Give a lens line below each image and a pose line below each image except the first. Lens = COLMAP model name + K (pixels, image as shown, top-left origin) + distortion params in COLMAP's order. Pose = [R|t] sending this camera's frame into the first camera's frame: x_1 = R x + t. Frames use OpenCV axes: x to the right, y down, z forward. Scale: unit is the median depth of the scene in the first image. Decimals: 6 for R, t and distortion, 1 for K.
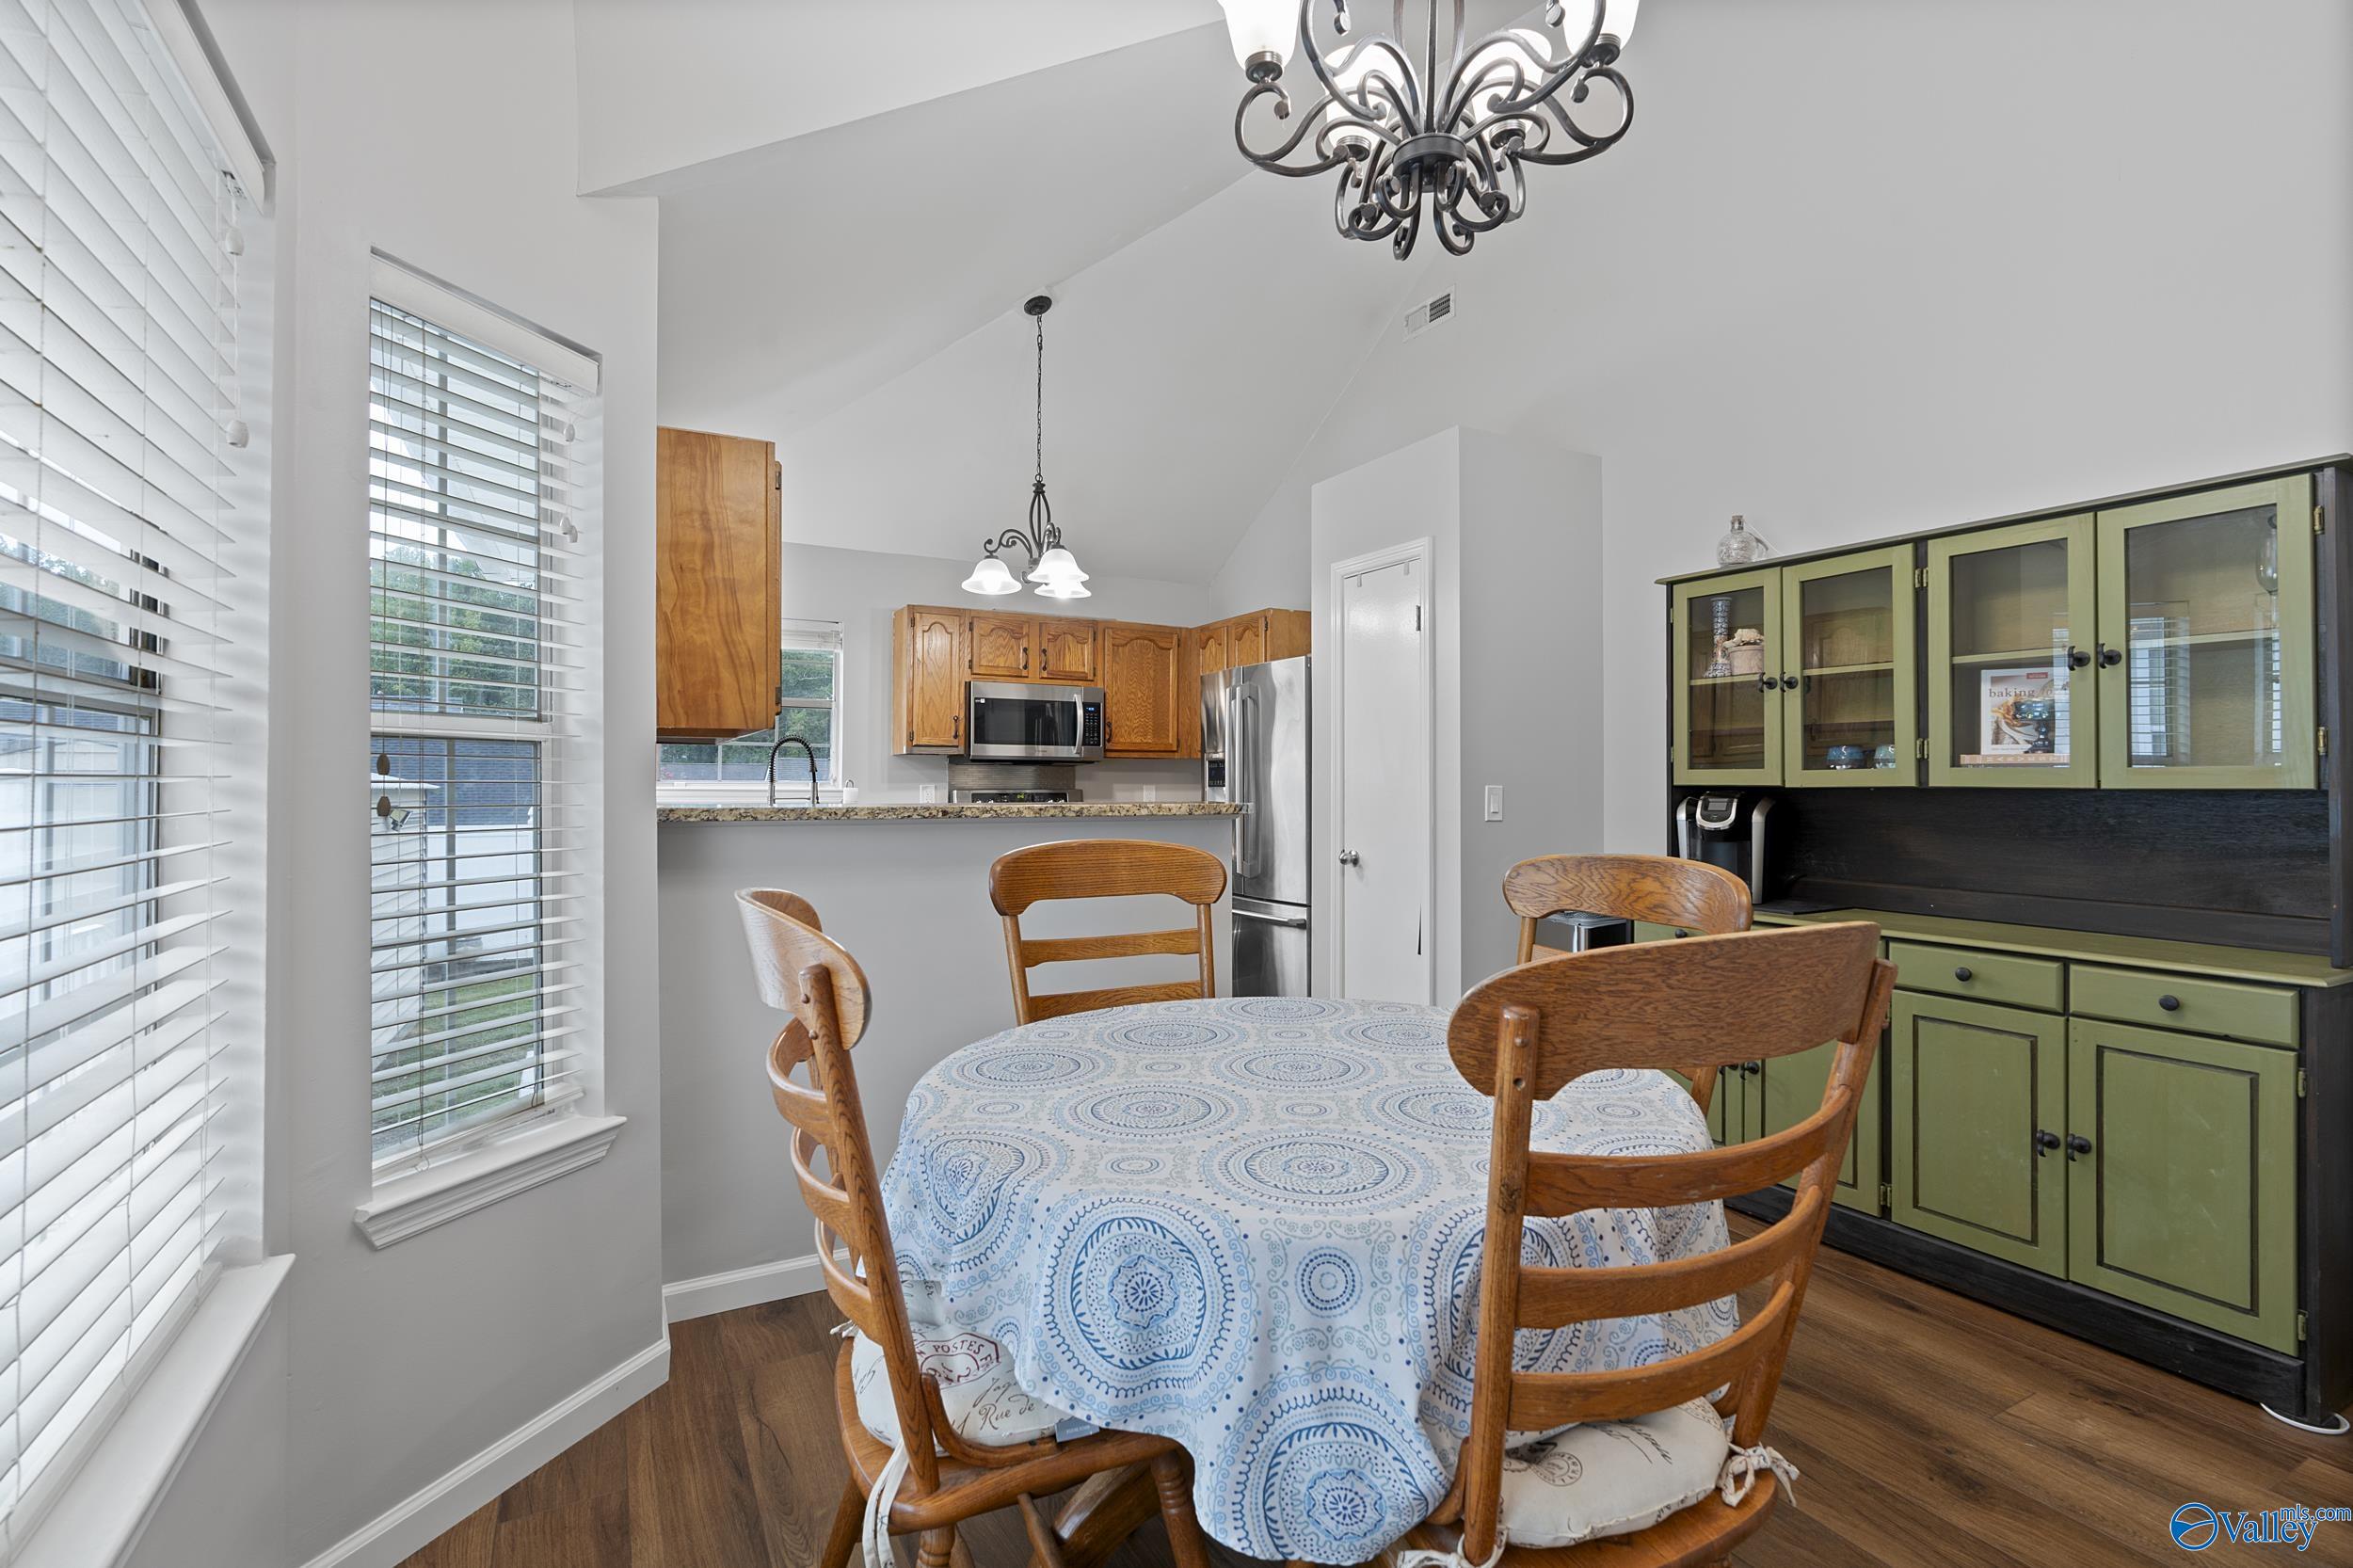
lens RADIAL K [[1074.9, 0, 1178.5], [0, 1074.9, 781.6], [0, 0, 1]] dist [-0.008928, 0.002412]
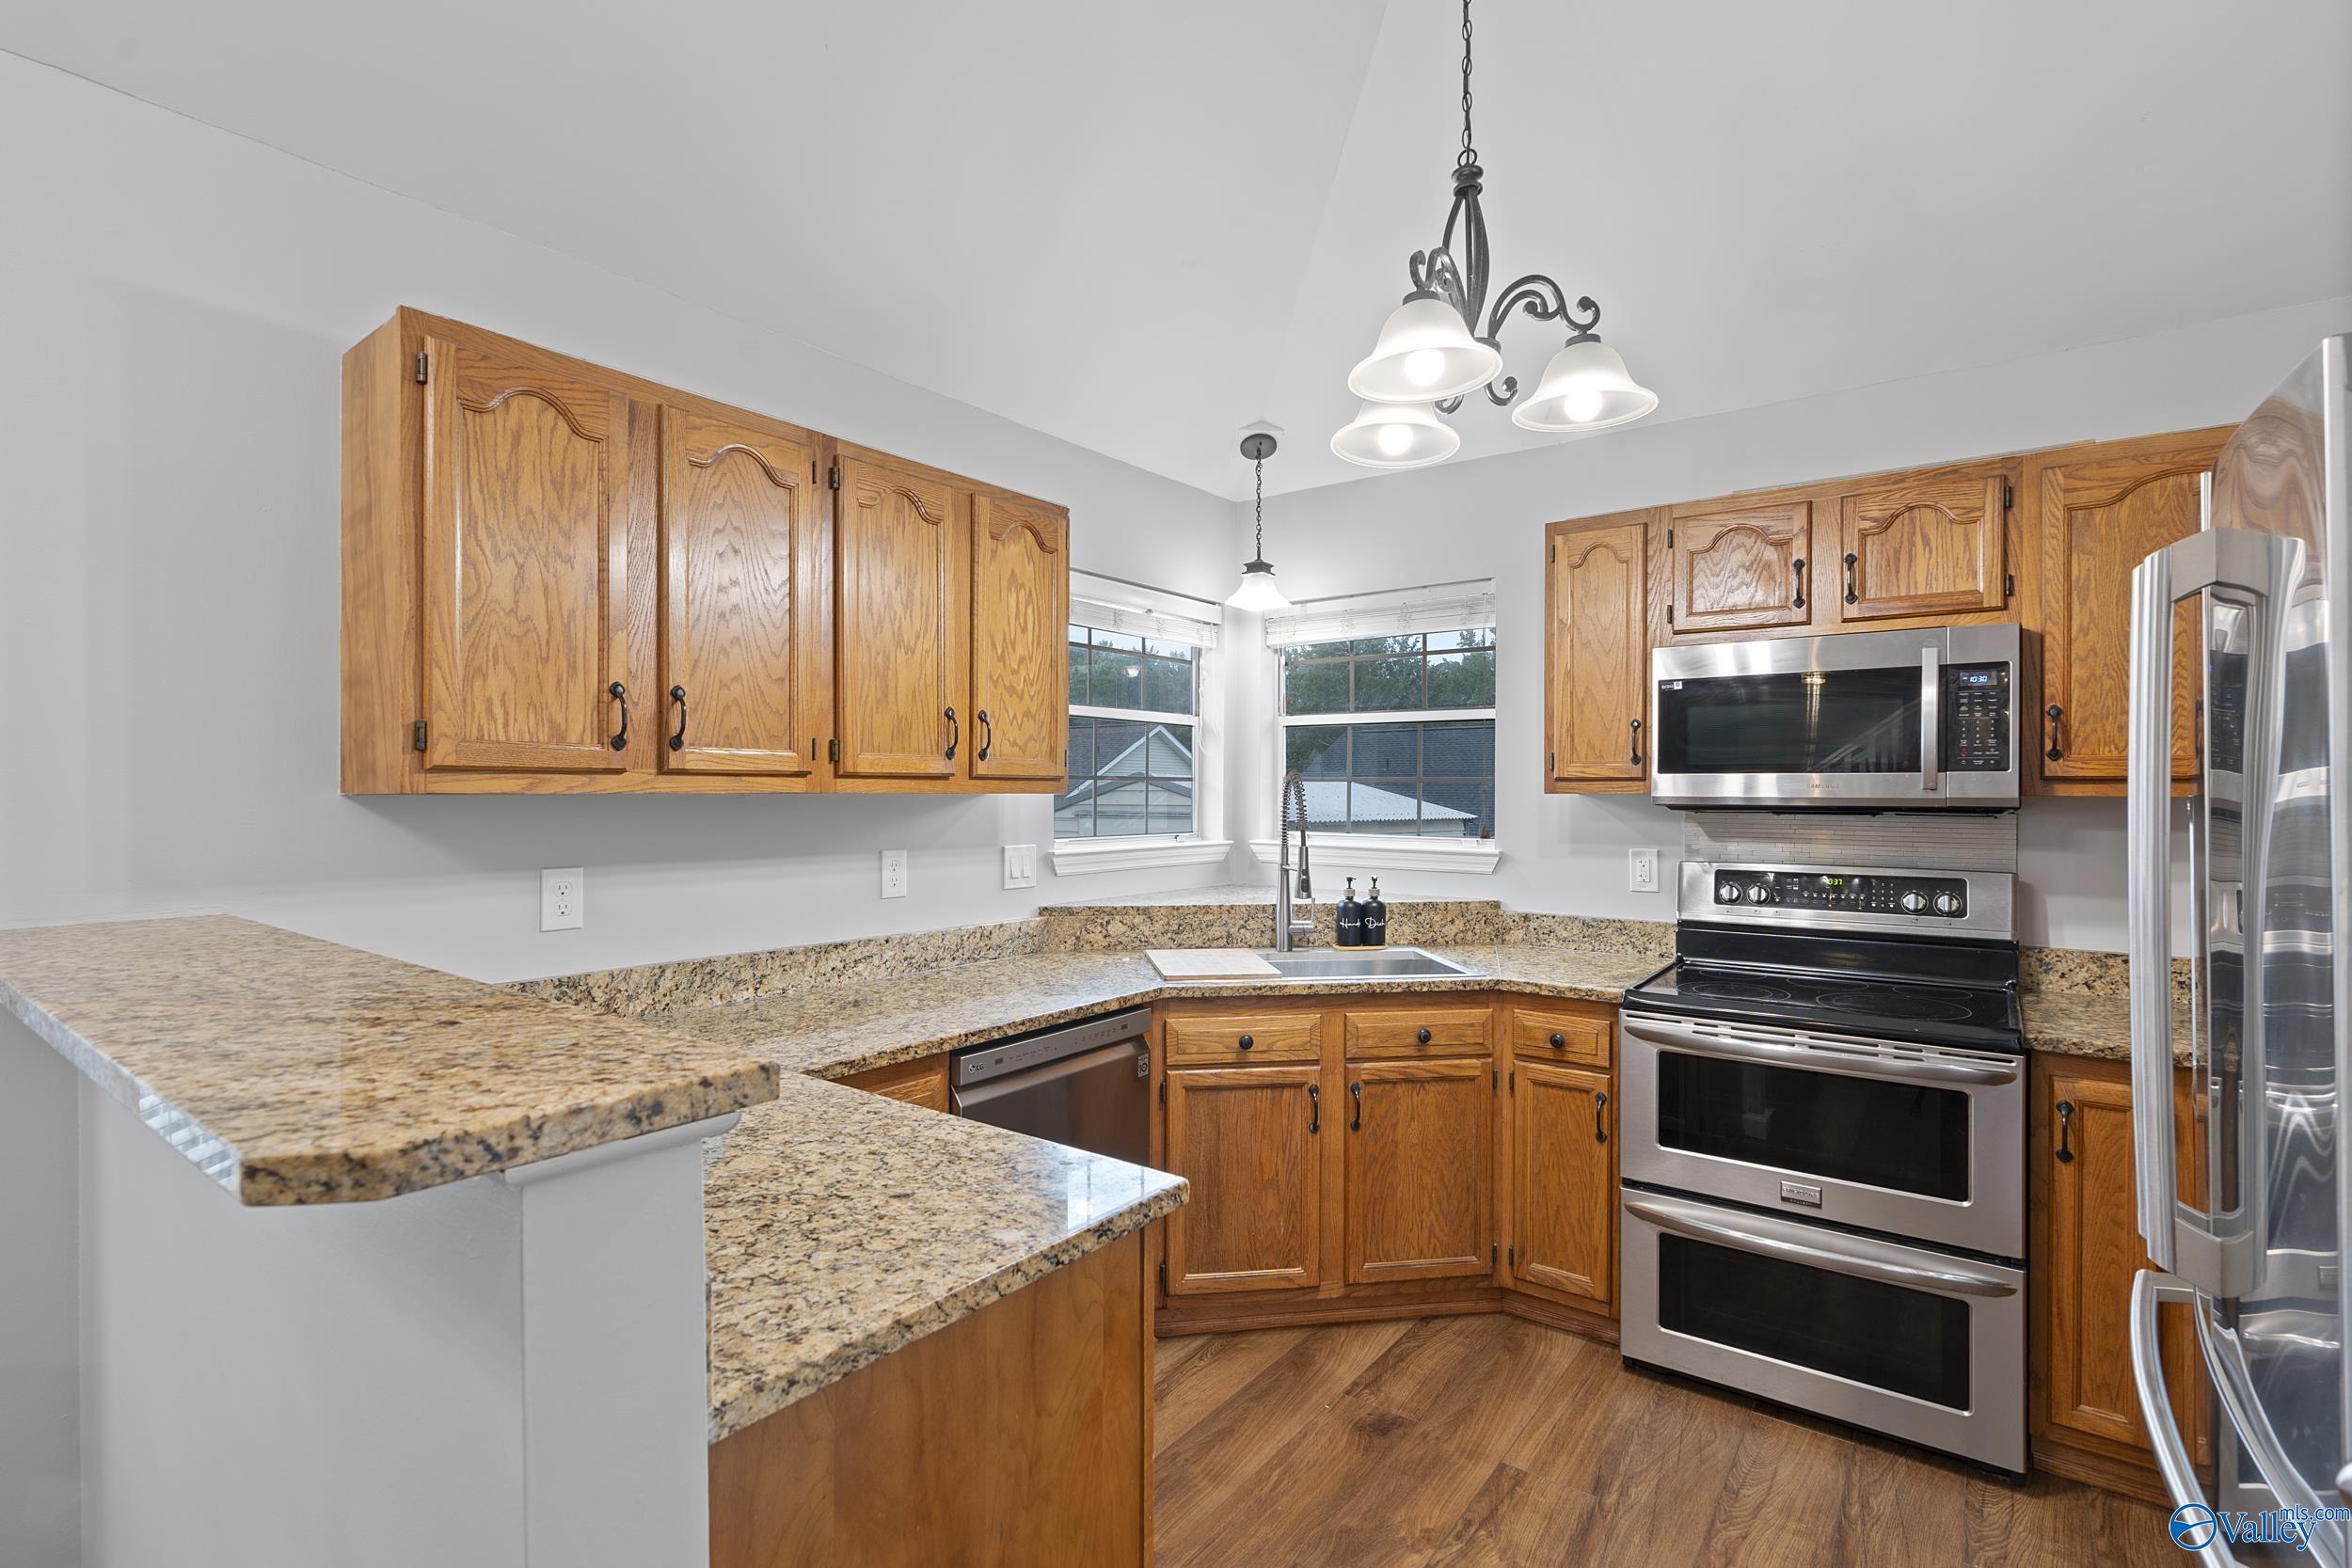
lens RADIAL K [[1074.3, 0, 1193.7], [0, 1074.3, 786.3], [0, 0, 1]] dist [-0.008928, 0.002412]
pose [[0.413145, -0.005356, -0.910650, 0.171431], [-0.001341, 0.999978, -0.006490, -0.025709], [0.910664, 0.003903, 0.413128, 0.595037]]
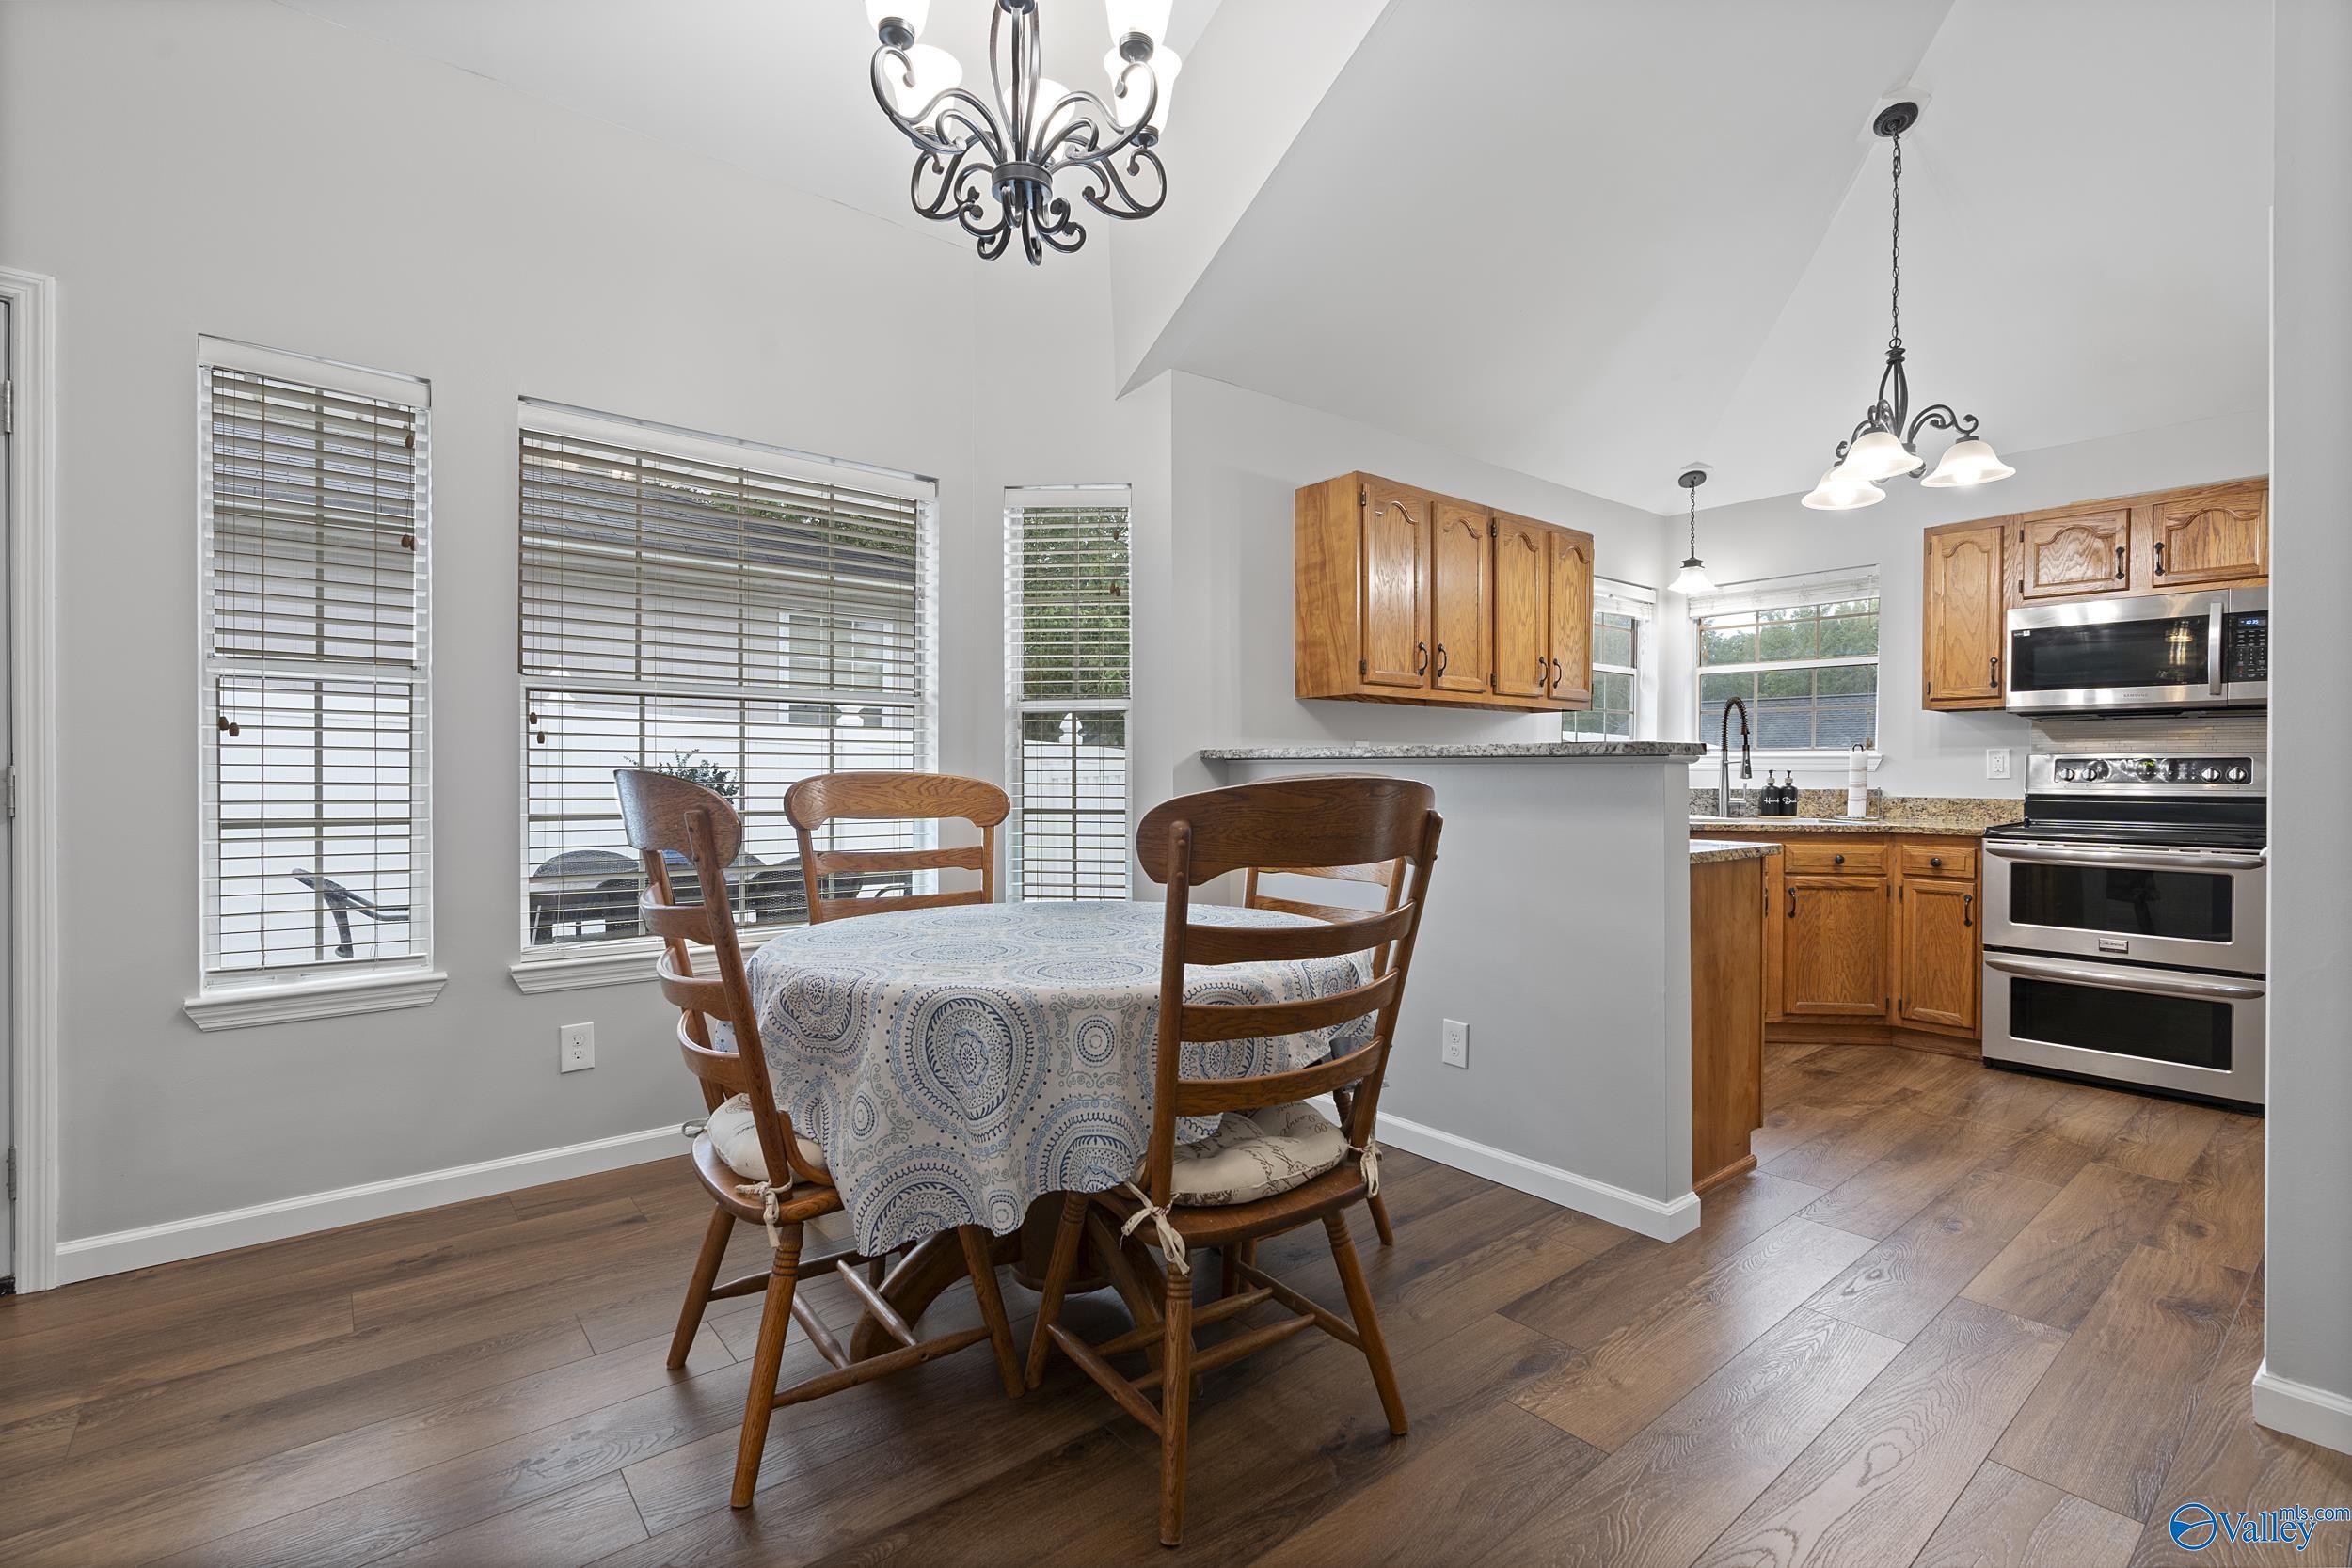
lens RADIAL K [[1074.3, 0, 1177.2], [0, 1074.3, 777.7], [0, 0, 1]] dist [-0.008928, 0.002412]
pose [[0.178777, 0.002187, -0.983887, 0.440339], [-0.004809, 0.999988, 0.001349, 0.026527], [0.983878, 0.004490, 0.178785, 0.288126]]
